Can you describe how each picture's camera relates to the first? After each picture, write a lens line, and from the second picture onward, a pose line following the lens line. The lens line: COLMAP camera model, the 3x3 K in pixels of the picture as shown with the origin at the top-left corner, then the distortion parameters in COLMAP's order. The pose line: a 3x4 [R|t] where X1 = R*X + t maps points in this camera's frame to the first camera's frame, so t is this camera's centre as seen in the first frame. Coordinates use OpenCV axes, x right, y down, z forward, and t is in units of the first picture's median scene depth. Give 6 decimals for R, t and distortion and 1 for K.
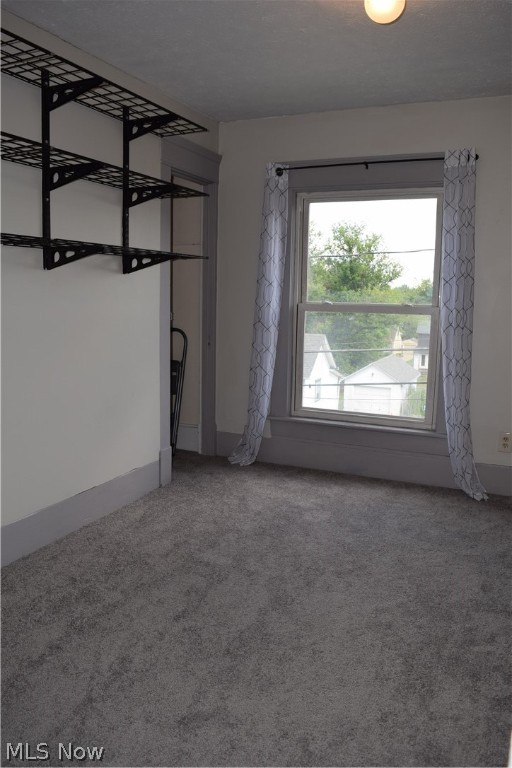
lens RADIAL K [[607.5, 0, 252.7], [0, 607.5, 381.4], [0, 0, 1]] dist [-0.093809, 0.026635]
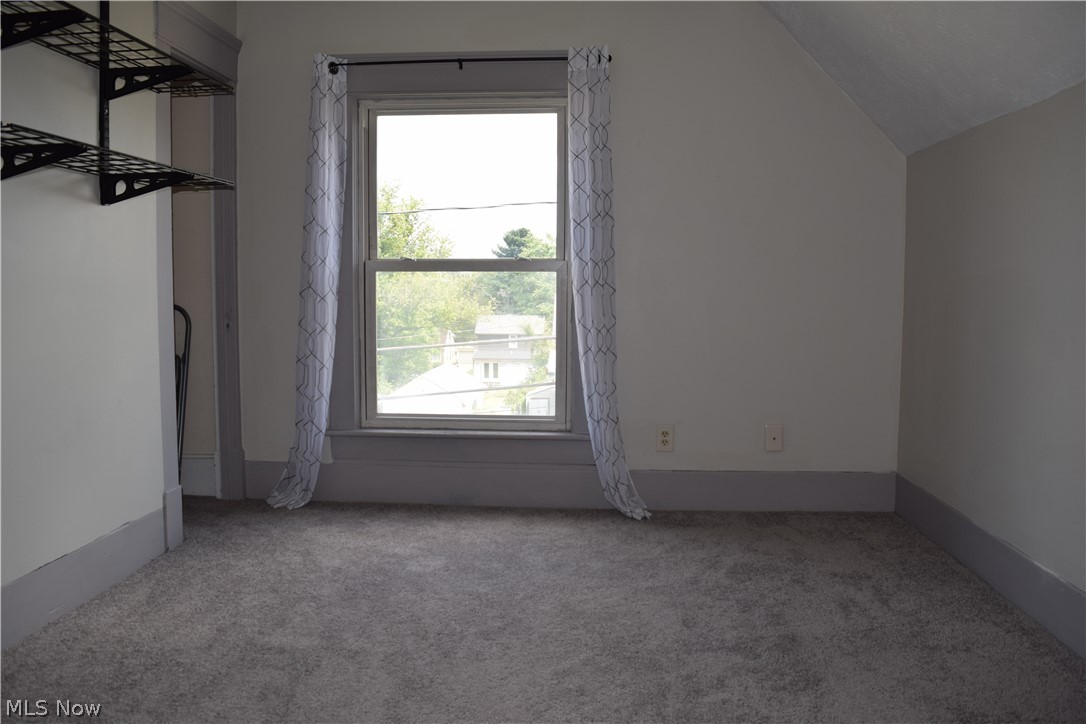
lens RADIAL K [[859.0, 0, 542.6], [0, 859.0, 353.9], [0, 0, 1]] dist [-0.093809, 0.026635]
pose [[0.936790, -0.040682, 0.347518, -0.087178], [0.063652, 0.996459, -0.054935, 0.046812], [-0.344053, 0.073582, 0.936063, 0.046148]]
